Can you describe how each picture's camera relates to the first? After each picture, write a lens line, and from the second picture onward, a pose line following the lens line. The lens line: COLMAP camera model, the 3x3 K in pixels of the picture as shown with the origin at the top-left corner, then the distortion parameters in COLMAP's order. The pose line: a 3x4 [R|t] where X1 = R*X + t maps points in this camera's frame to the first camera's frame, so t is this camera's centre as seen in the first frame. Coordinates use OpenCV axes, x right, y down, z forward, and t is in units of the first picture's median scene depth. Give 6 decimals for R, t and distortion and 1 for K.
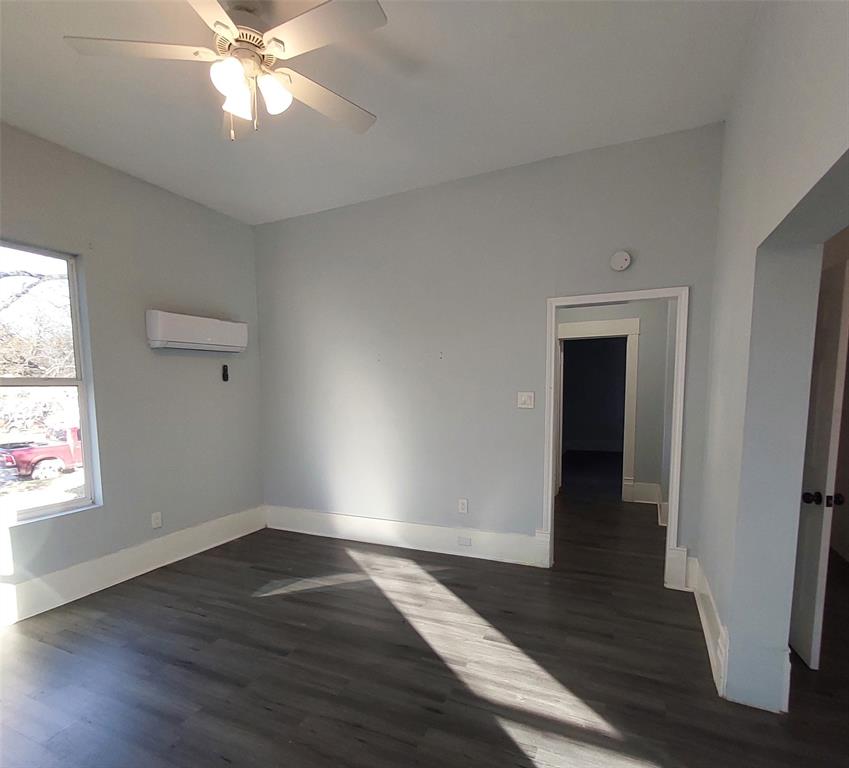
lens RADIAL K [[457.0, 0, 429.5], [0, 457.0, 428.7], [0, 0, 1]] dist [-0.002238, 0.001506]
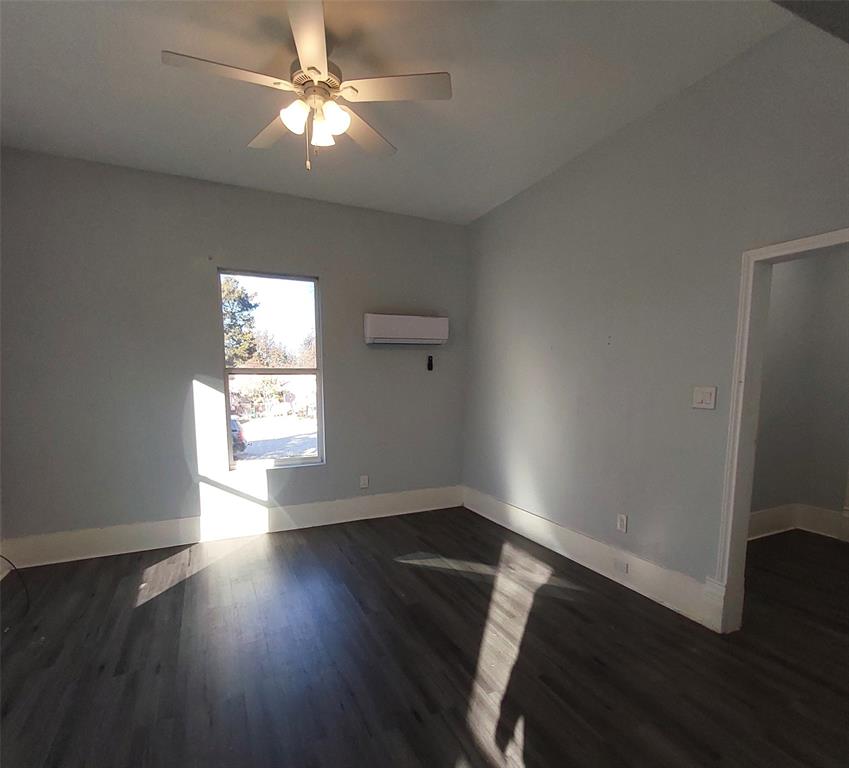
lens RADIAL K [[457.0, 0, 429.5], [0, 457.0, 428.7], [0, 0, 1]] dist [-0.002238, 0.001506]
pose [[0.765755, 0.082211, -0.637857, 0.346519], [-0.065059, 0.996611, 0.050346, -0.020811], [0.639834, 0.002946, 0.768508, 0.158042]]
